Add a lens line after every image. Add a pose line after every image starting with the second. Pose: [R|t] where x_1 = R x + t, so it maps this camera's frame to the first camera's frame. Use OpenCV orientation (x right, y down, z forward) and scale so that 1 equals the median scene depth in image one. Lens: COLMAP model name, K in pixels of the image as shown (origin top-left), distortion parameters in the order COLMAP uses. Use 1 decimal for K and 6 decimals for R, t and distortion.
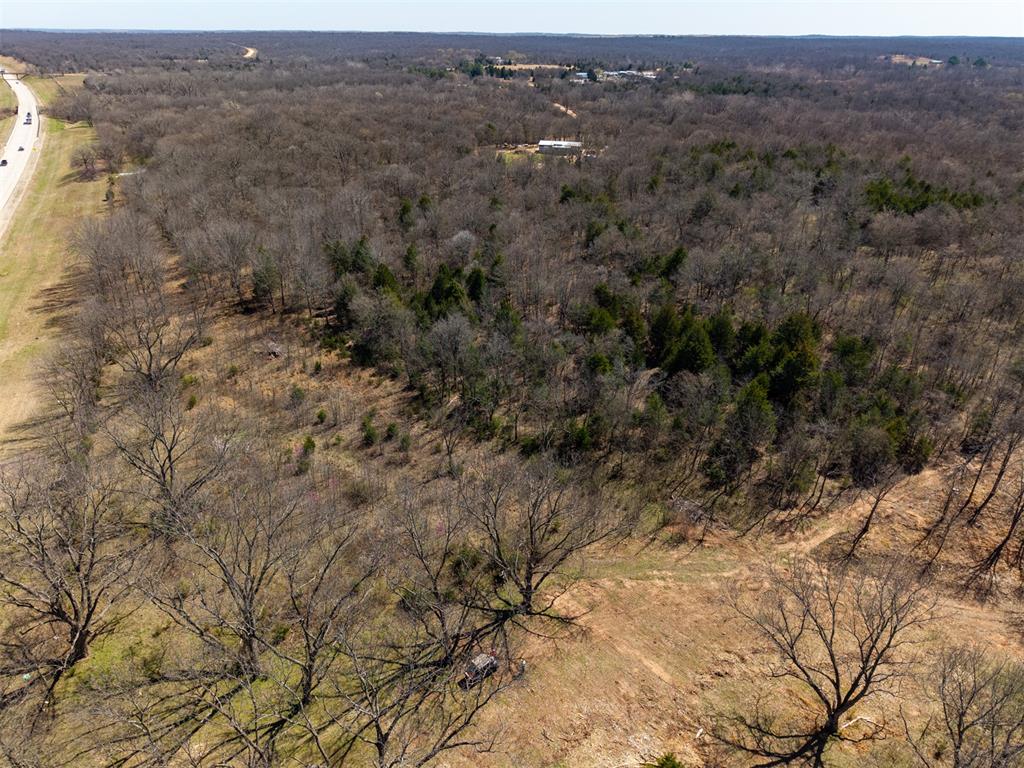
lens RADIAL K [[687.8, 0, 514.3], [0, 687.8, 385.2], [0, 0, 1]] dist [0.013251, -0.012462]
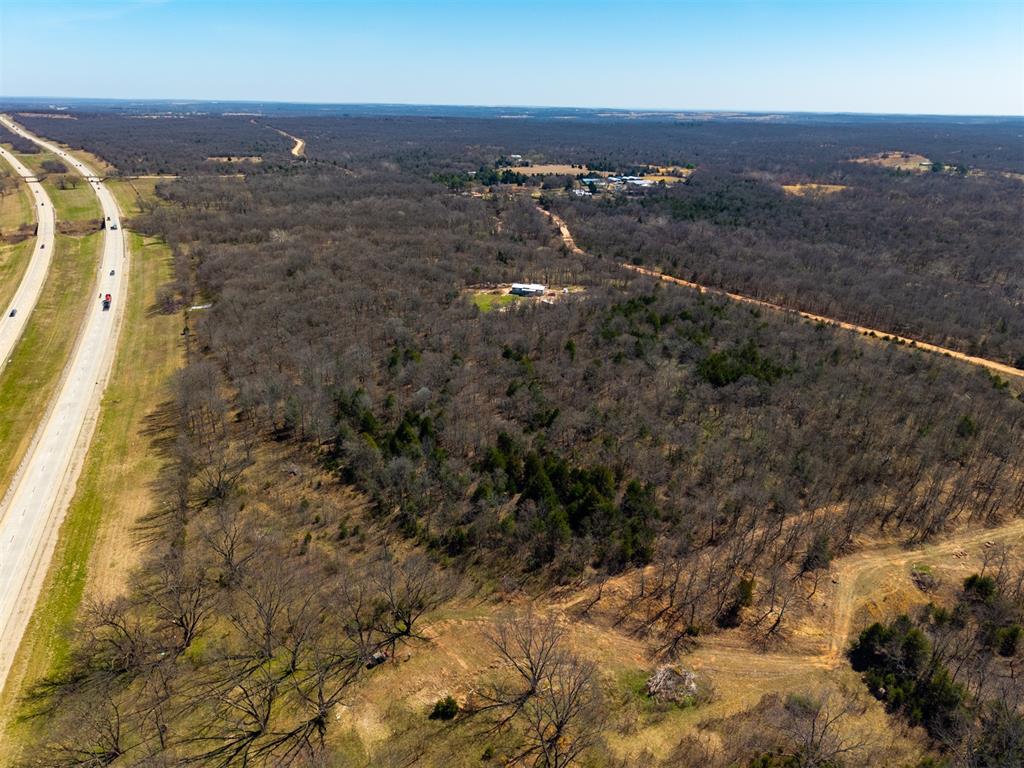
lens RADIAL K [[687.8, 0, 514.3], [0, 687.8, 385.2], [0, 0, 1]] dist [0.013251, -0.012462]
pose [[0.998716, 0.025635, -0.043703, 0.261702], [-0.029231, 0.996059, -0.083735, -0.150133], [0.041385, 0.084905, 0.995529, -0.674692]]
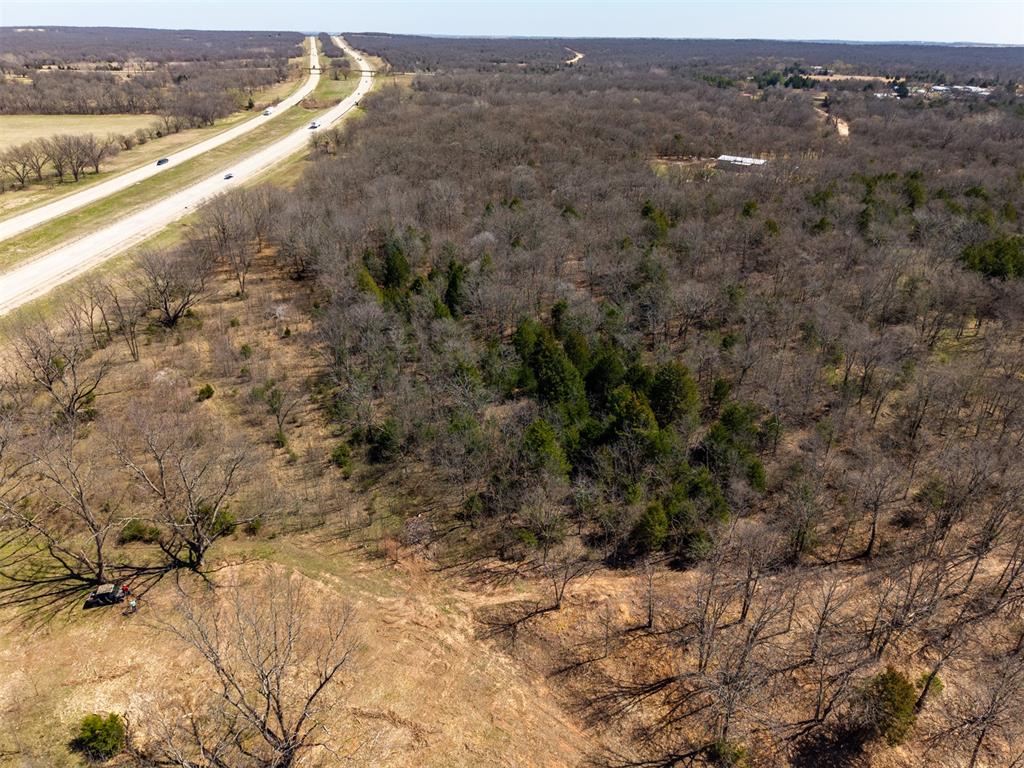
lens RADIAL K [[687.8, 0, 514.3], [0, 687.8, 385.2], [0, 0, 1]] dist [0.013251, -0.012462]
pose [[0.897100, 0.203812, -0.392009, 0.561490], [-0.206987, 0.977730, 0.034654, -0.063534], [0.390342, 0.050053, 0.919308, 0.123021]]
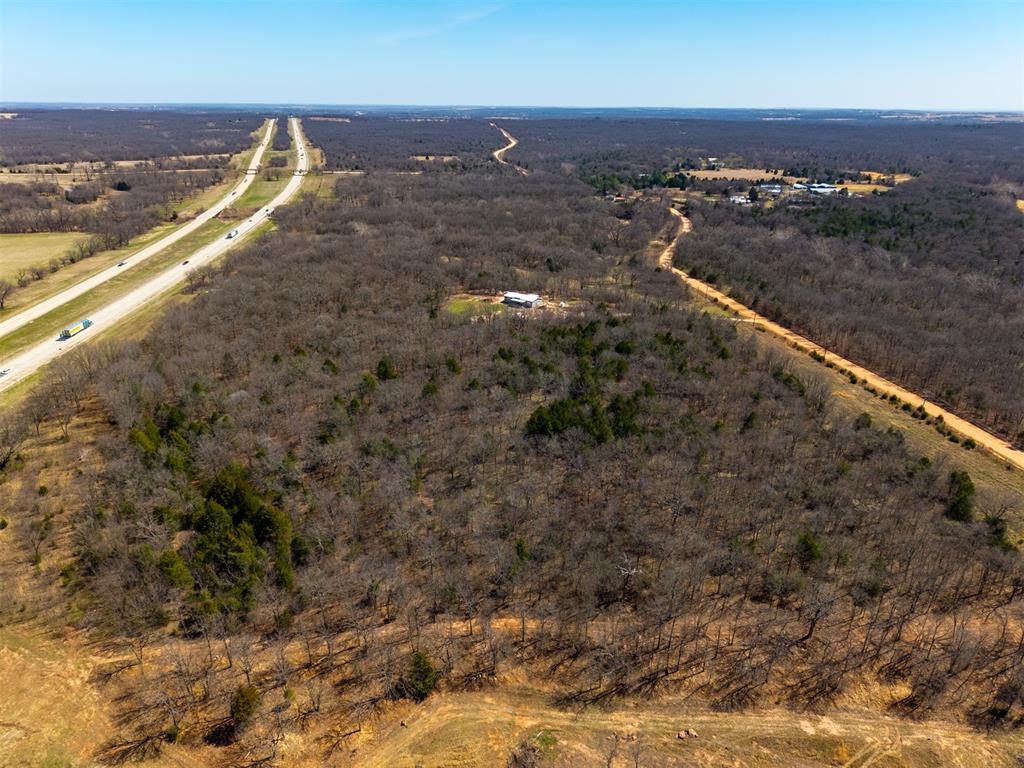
lens RADIAL K [[687.8, 0, 514.3], [0, 687.8, 385.2], [0, 0, 1]] dist [0.013251, -0.012462]
pose [[0.914154, 0.150163, -0.376528, 1.337163], [-0.182556, 0.981838, -0.051653, -0.362693], [0.361933, 0.115956, 0.924964, -0.158307]]
